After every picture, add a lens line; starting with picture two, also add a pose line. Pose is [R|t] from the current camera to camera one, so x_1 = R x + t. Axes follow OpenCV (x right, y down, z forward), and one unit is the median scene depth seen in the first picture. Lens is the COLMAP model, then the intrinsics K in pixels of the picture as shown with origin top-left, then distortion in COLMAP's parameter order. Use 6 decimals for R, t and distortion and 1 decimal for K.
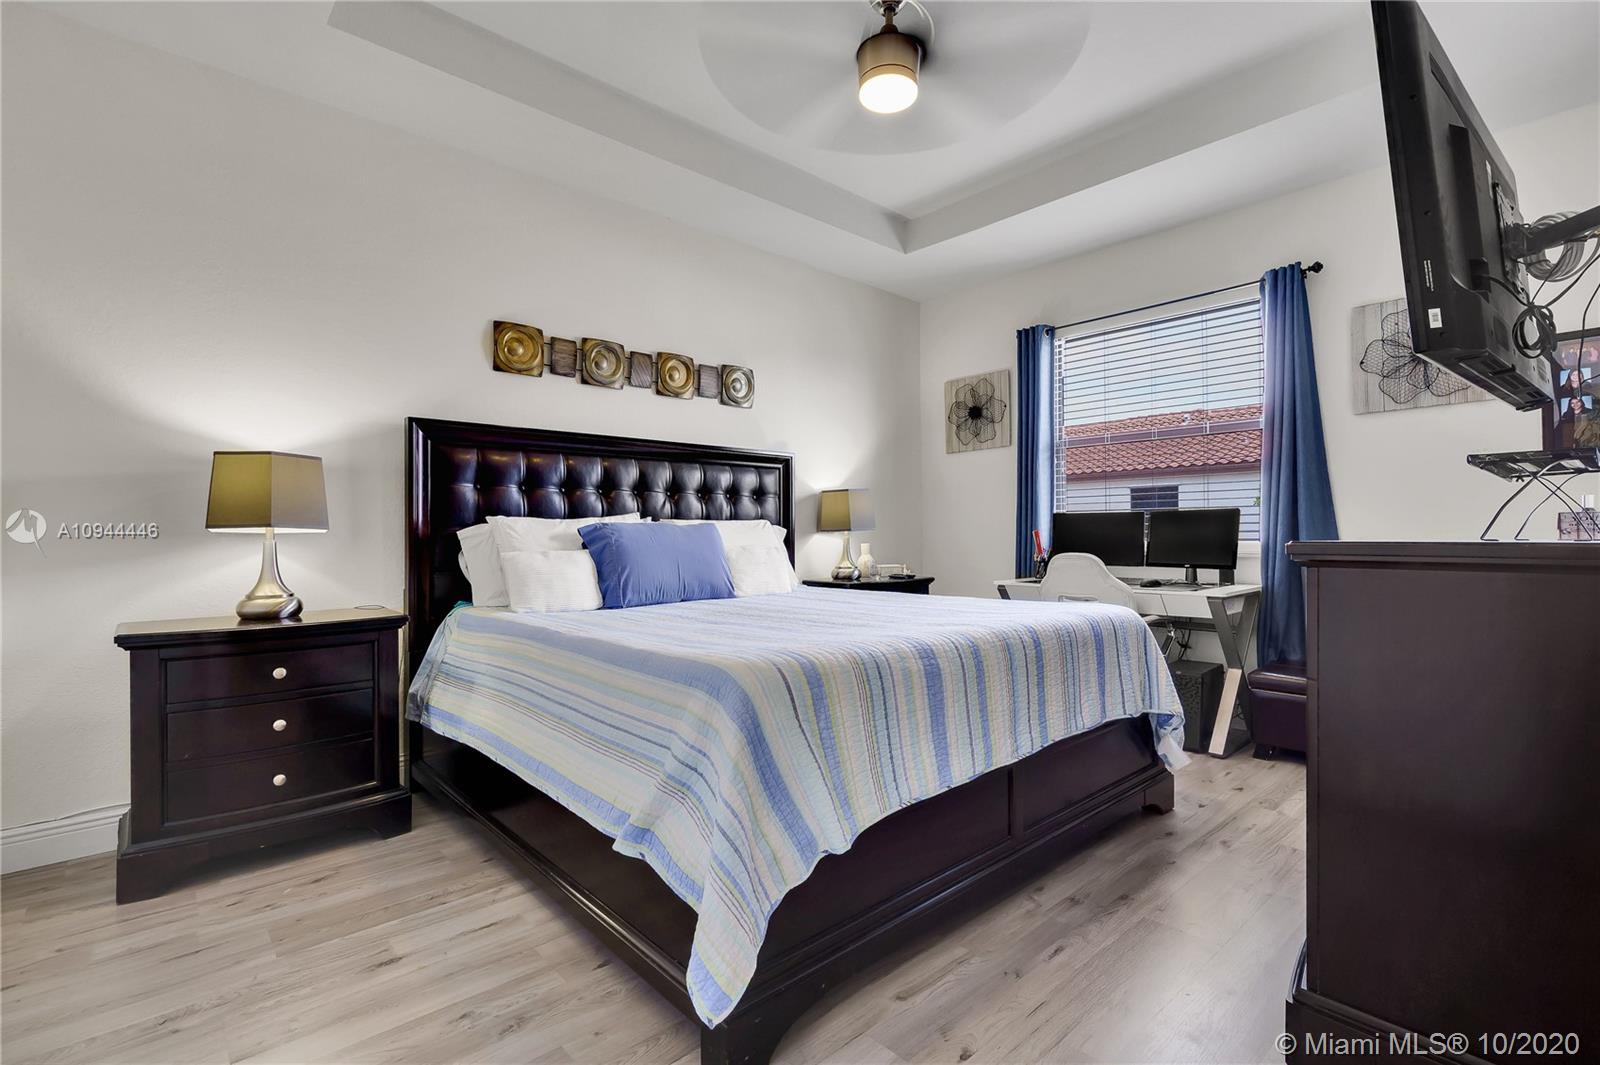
lens RADIAL K [[729.0, 0, 800.0], [0, 729.0, 523.5], [0, 0, 1]] dist [-0.004282, -0.000482]
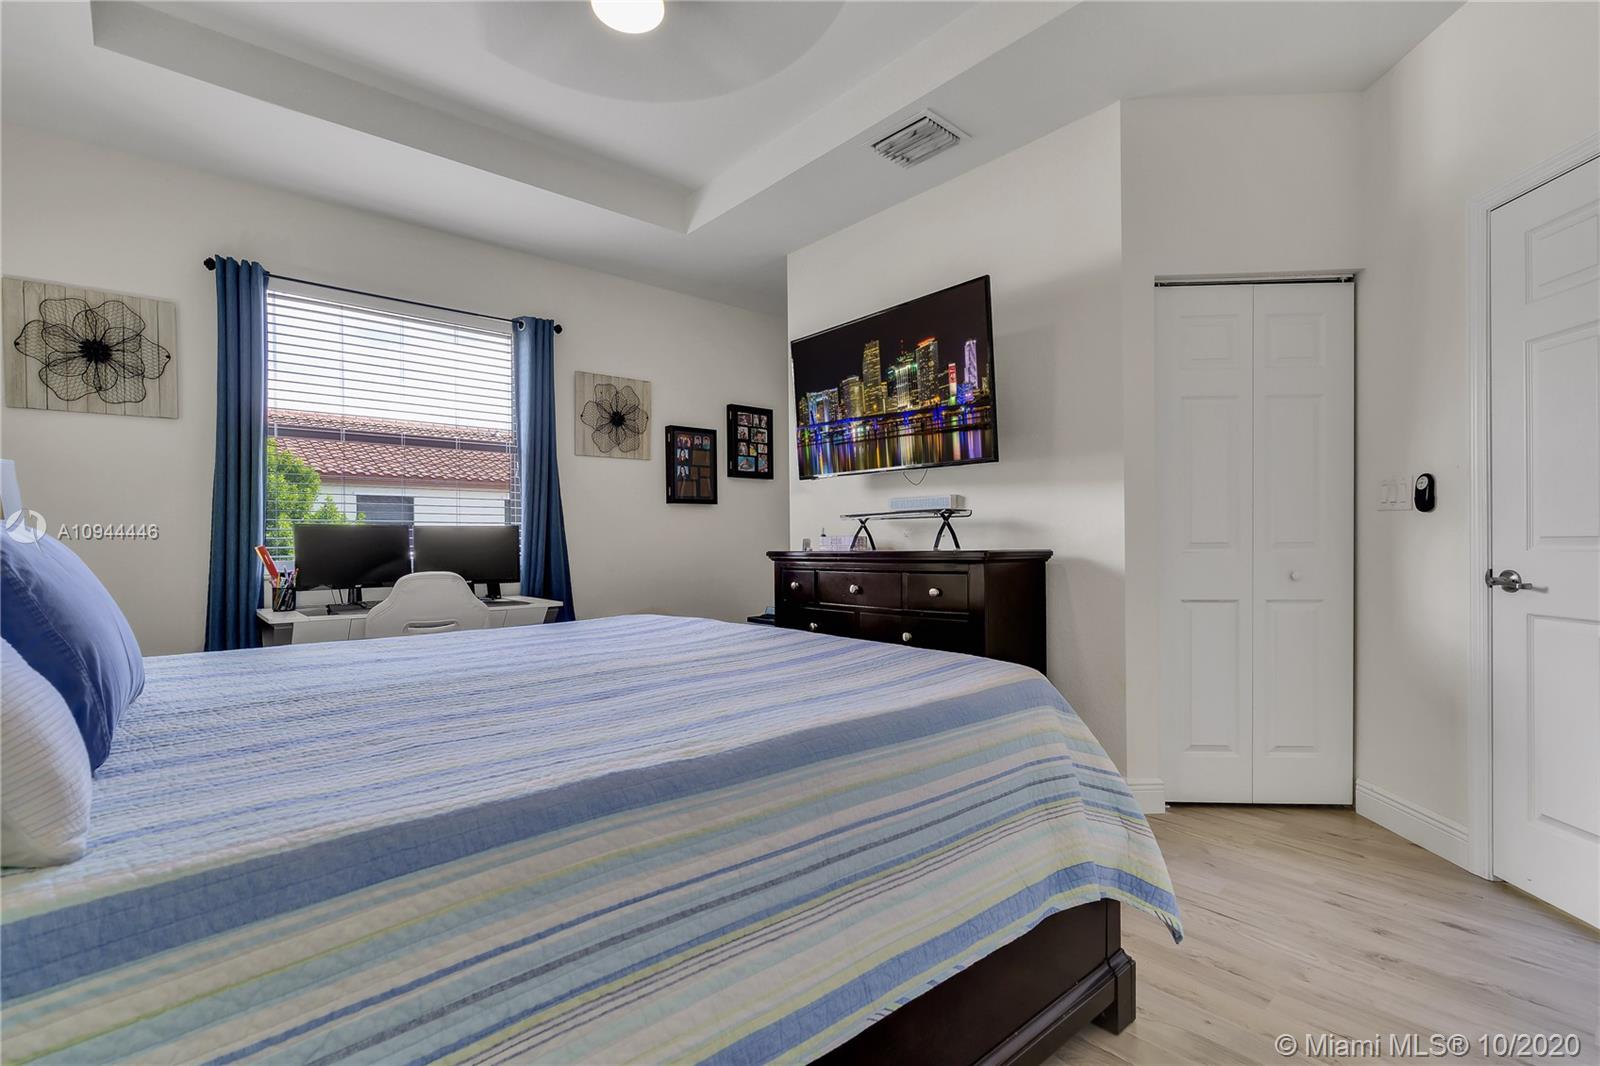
lens RADIAL K [[729.0, 0, 799.0], [0, 729.0, 545.6], [0, 0, 1]] dist [-0.004282, -0.000482]
pose [[0.027147, -0.002943, 0.999627, -0.415281], [-0.014978, 0.999882, 0.003350, -0.000280], [-0.999519, -0.015063, 0.027100, 0.464993]]
